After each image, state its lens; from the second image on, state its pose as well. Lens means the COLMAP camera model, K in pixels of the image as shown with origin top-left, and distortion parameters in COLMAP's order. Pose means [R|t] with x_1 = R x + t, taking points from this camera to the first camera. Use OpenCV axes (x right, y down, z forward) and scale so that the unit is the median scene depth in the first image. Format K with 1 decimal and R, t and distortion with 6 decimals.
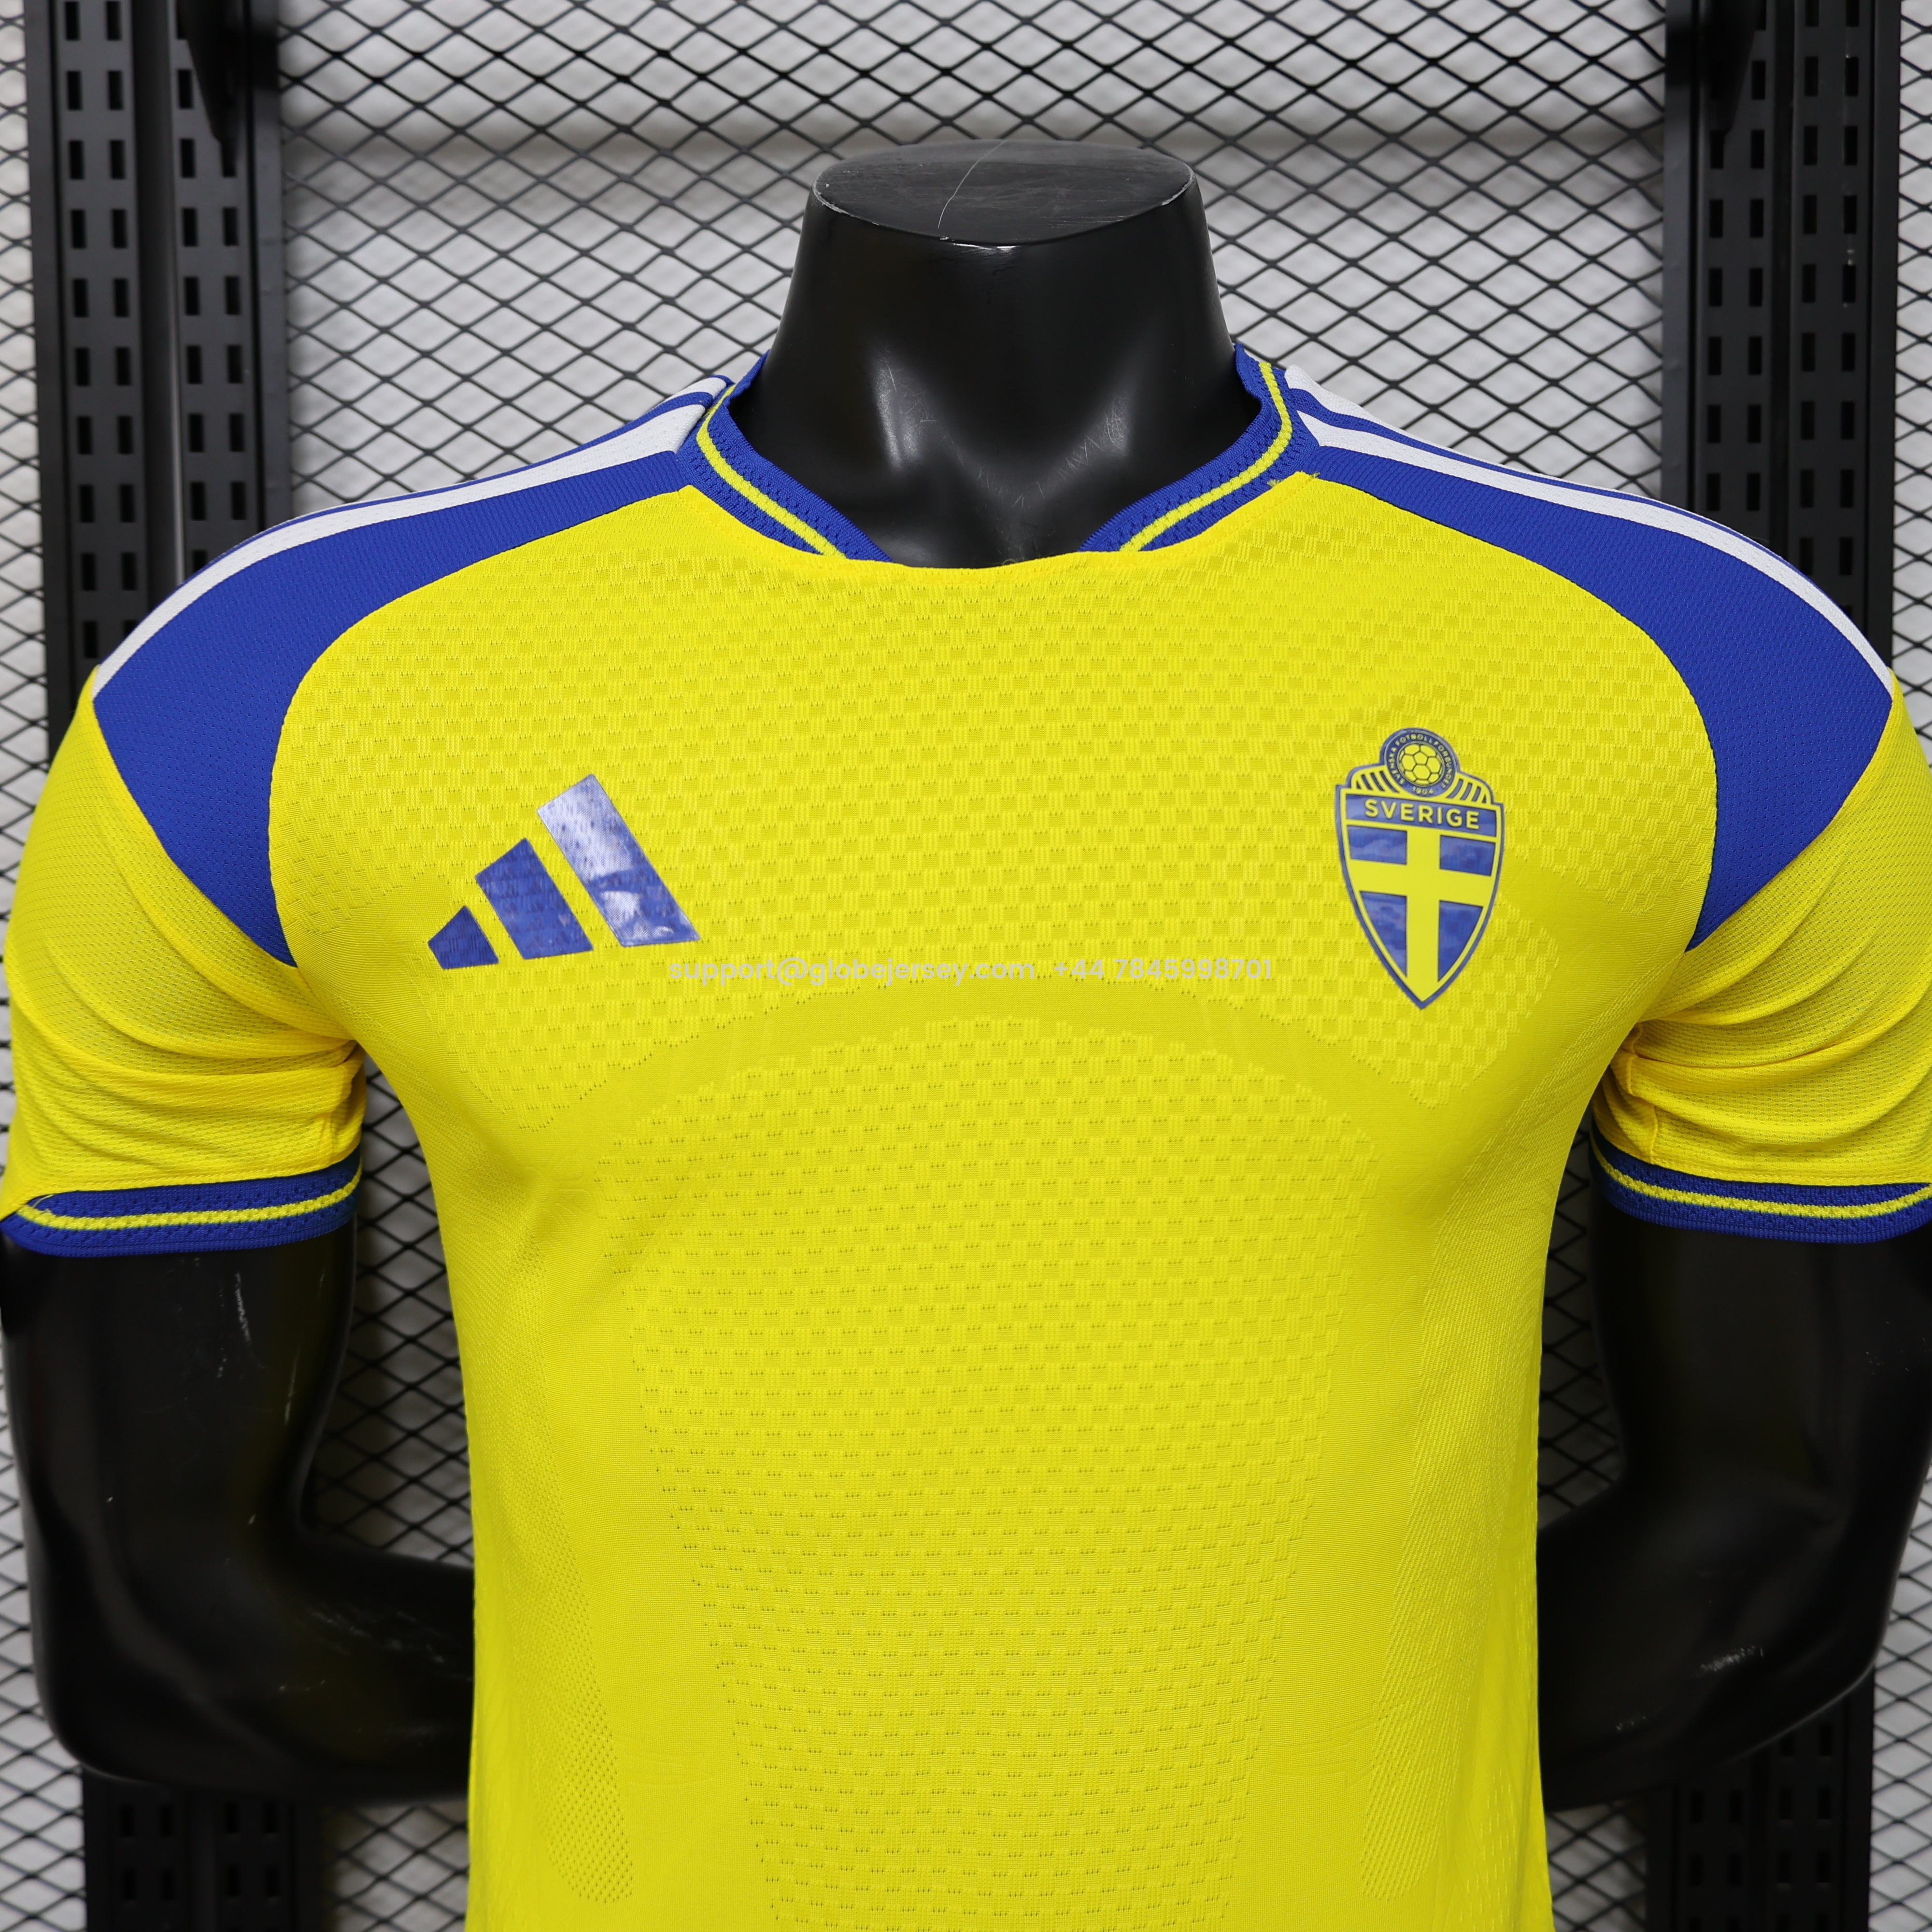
lens RADIAL K [[2030.8, 0, 966.1], [0, 2030.8, 1085.4], [0, 0, 1]] dist [-0.034792, 0.063261]
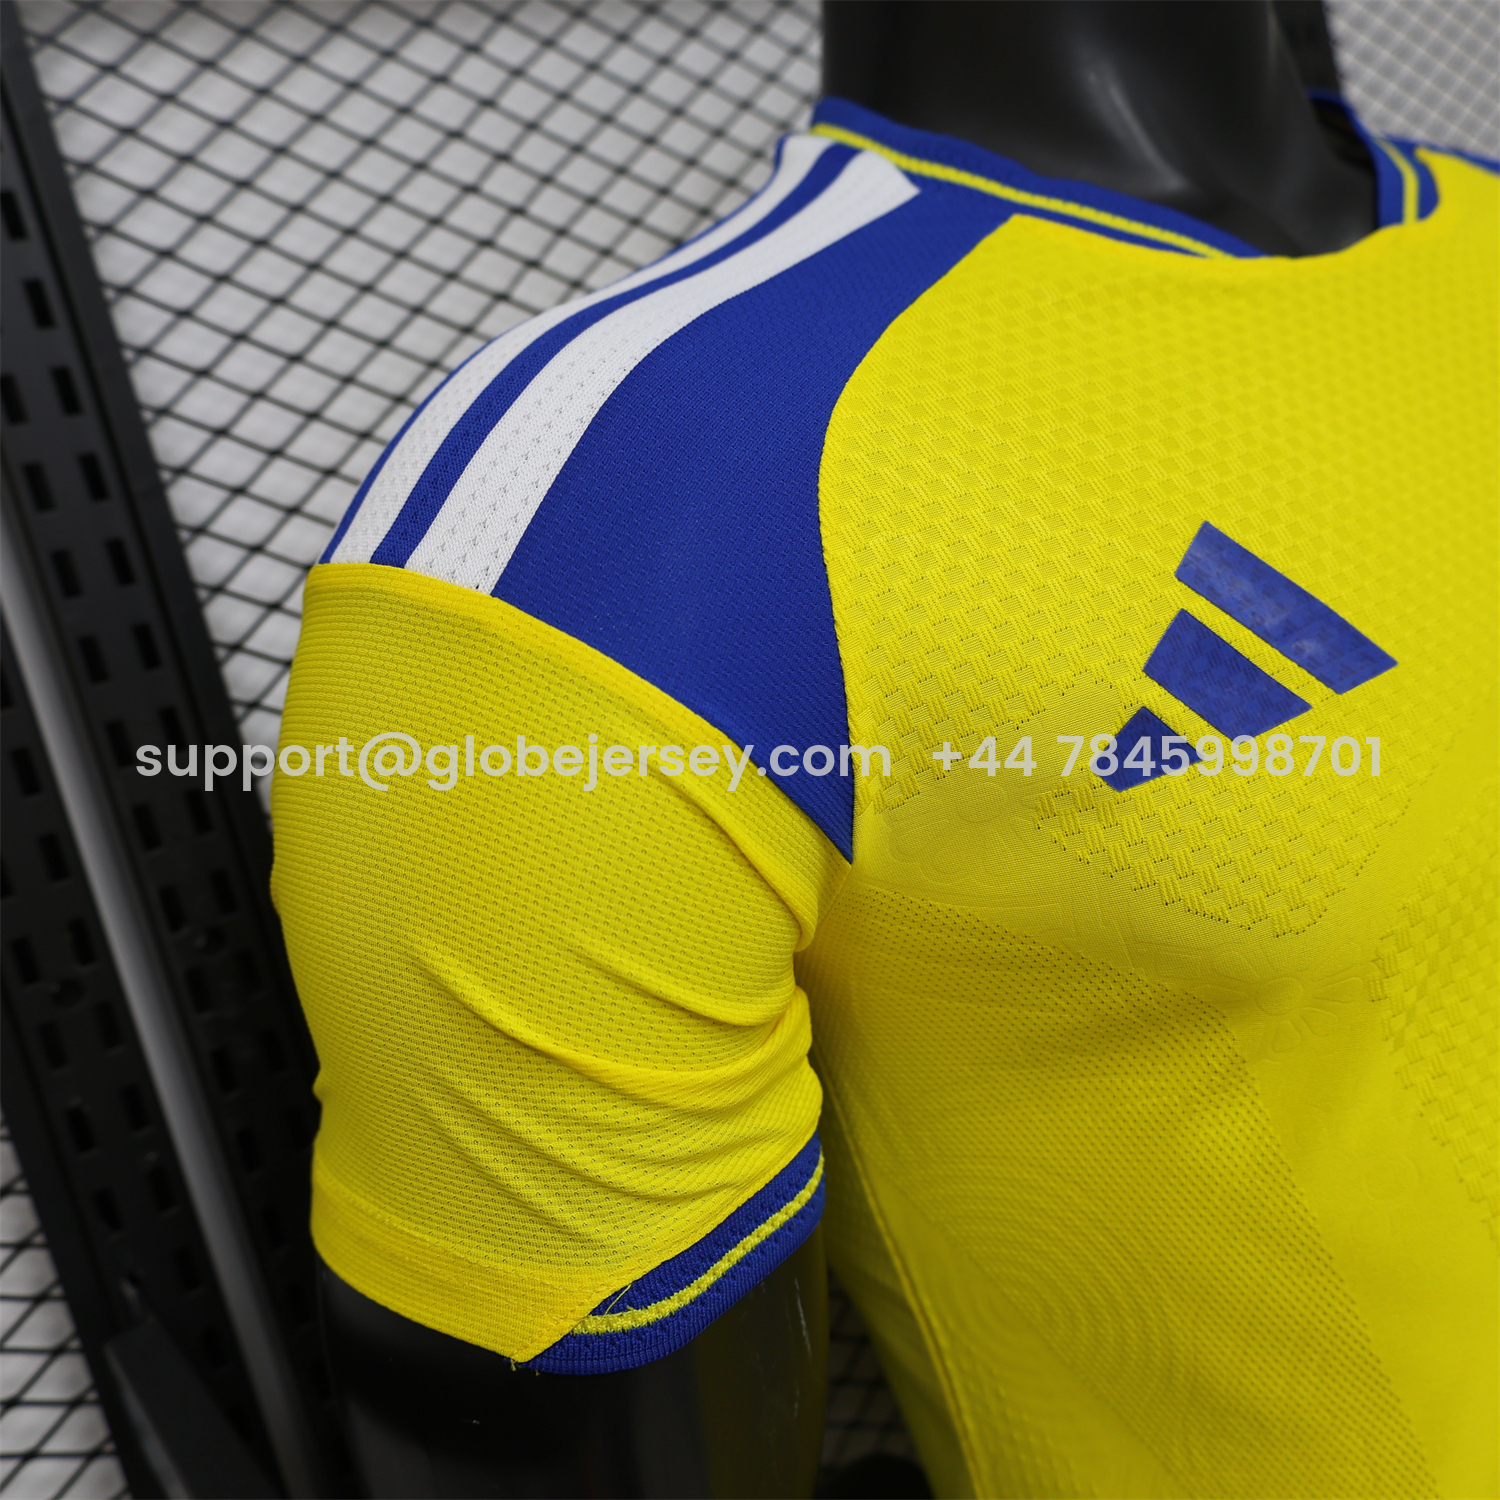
lens RADIAL K [[1576.7, 0, 750.1], [0, 1576.7, 842.7], [0, 0, 1]] dist [-0.034792, 0.063261]
pose [[0.795122, -0.301572, 0.526152, -0.711461], [0.308595, 0.948068, 0.077049, -0.130948], [-0.522064, 0.101104, 0.846893, 0.533191]]
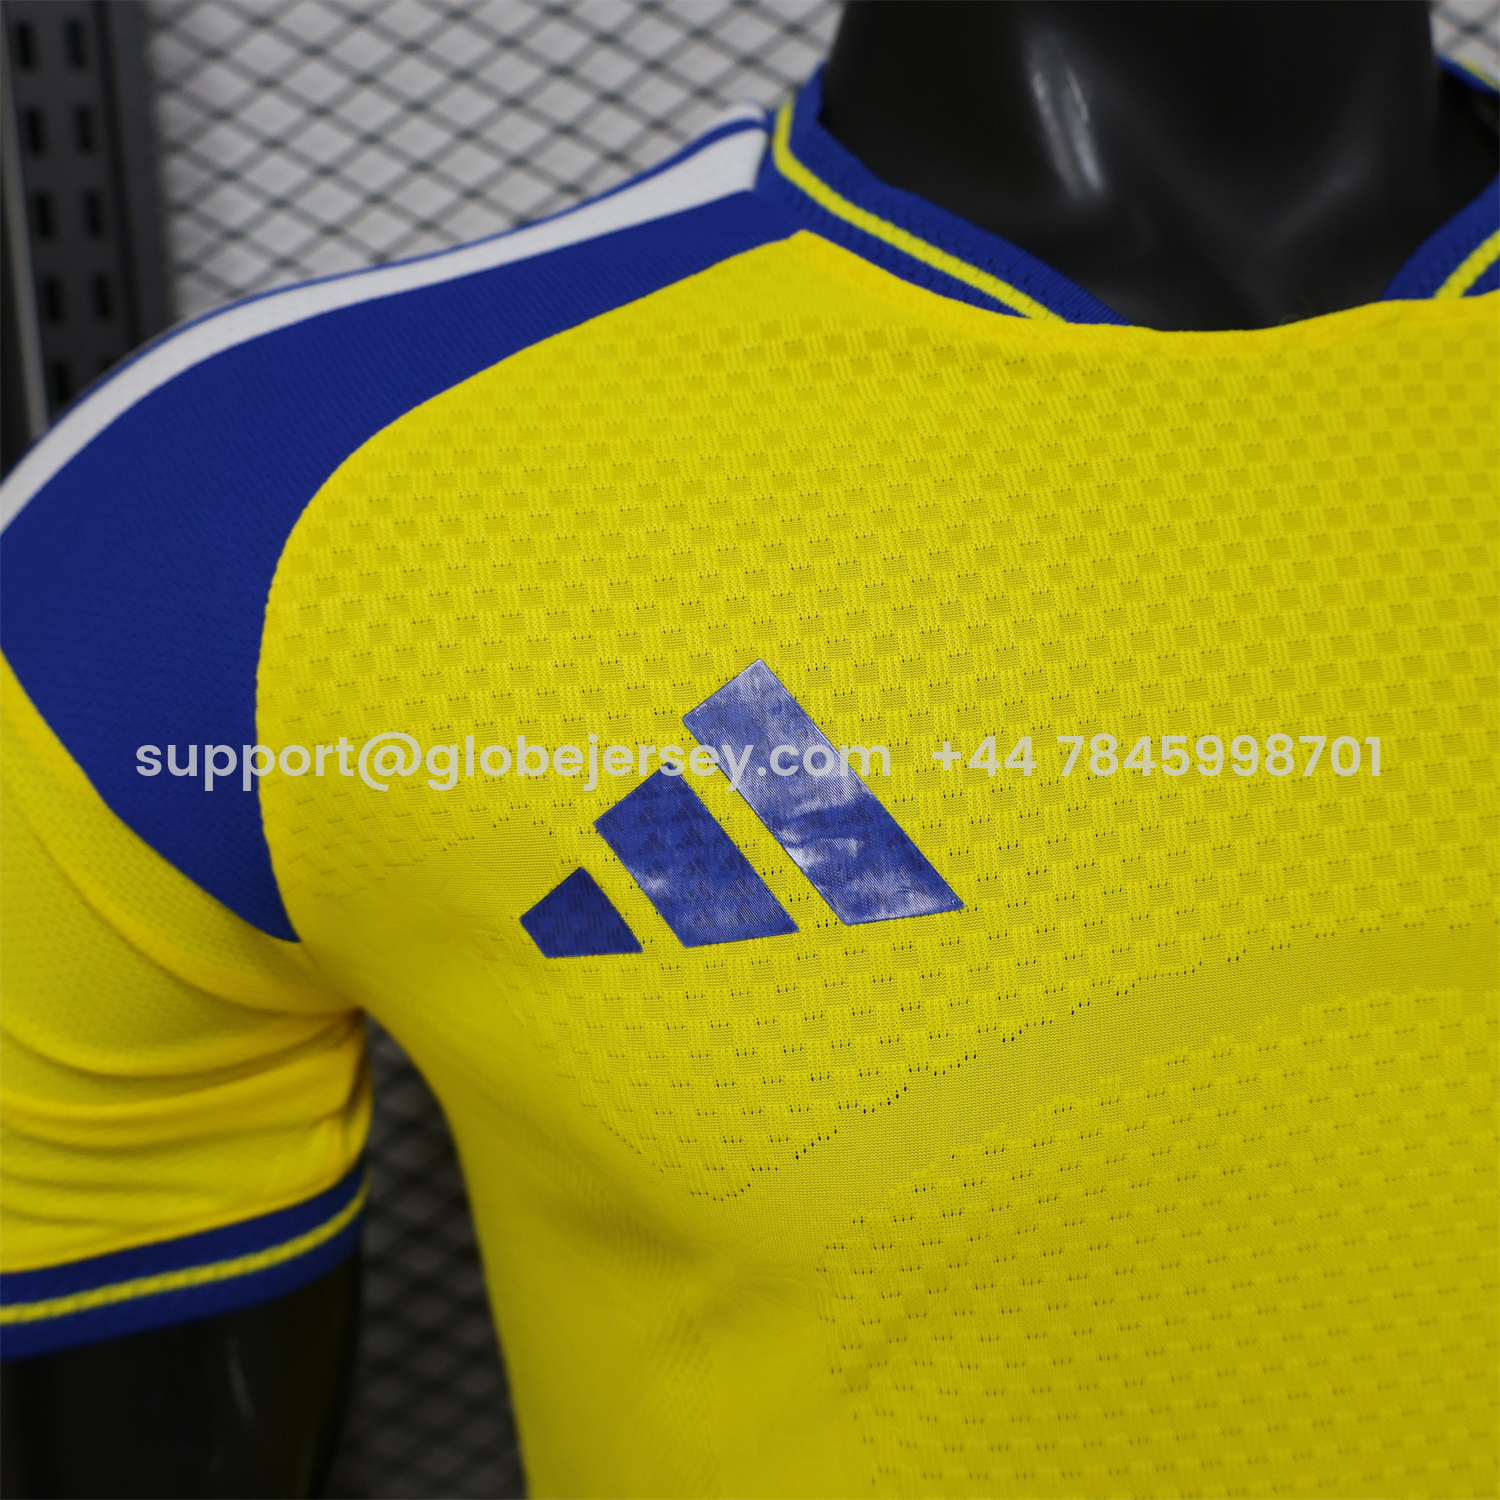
lens RADIAL K [[1576.7, 0, 750.1], [0, 1576.7, 842.7], [0, 0, 1]] dist [-0.034792, 0.063261]
pose [[0.994804, -0.065545, 0.077903, -0.225642], [0.062102, 0.997017, 0.045829, -0.113699], [-0.080674, -0.040753, 0.995907, 0.465884]]
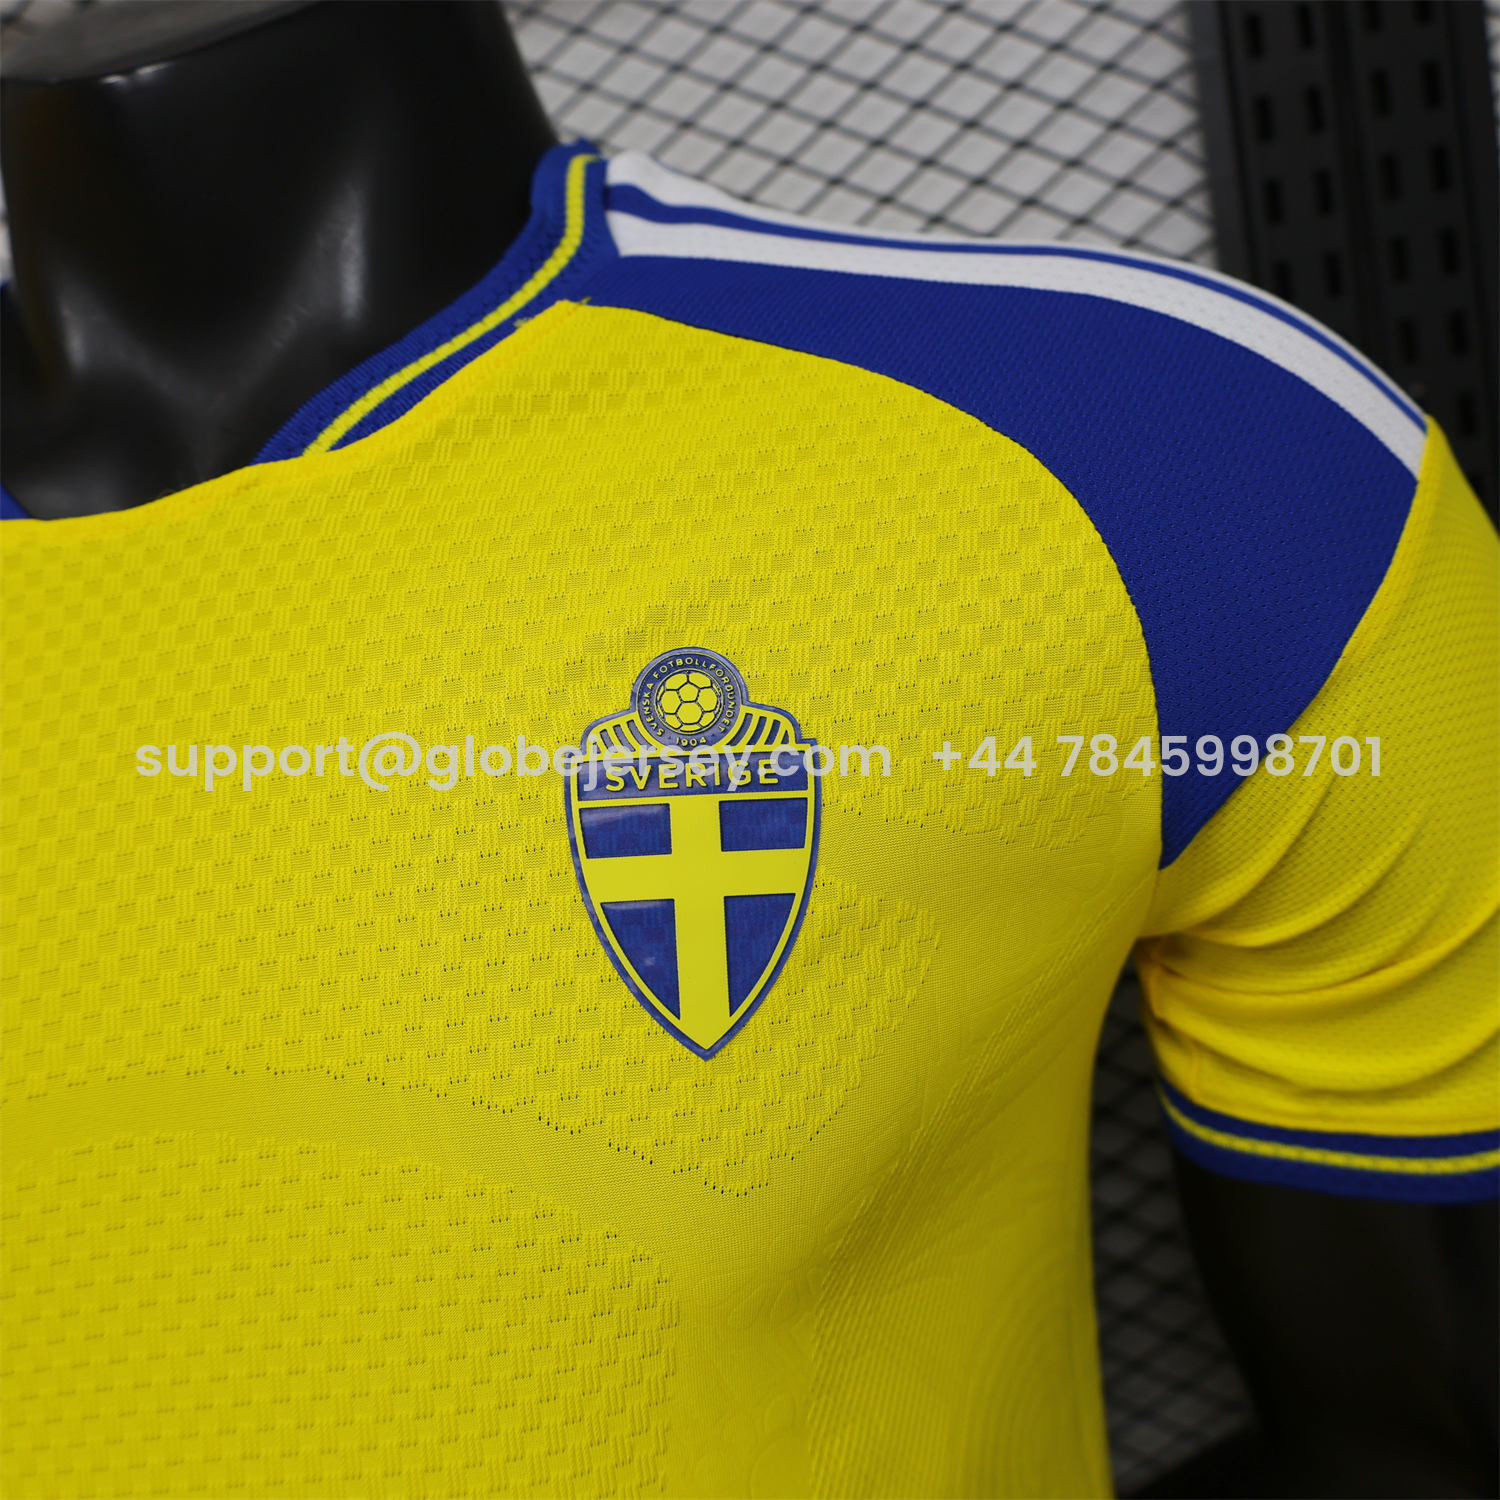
lens RADIAL K [[1576.7, 0, 750.1], [0, 1576.7, 842.7], [0, 0, 1]] dist [-0.034792, 0.063261]
pose [[0.981188, -0.120033, -0.151201, 0.315730], [0.128647, 0.990503, 0.048507, -0.129881], [0.143943, -0.067046, 0.987312, 0.444145]]
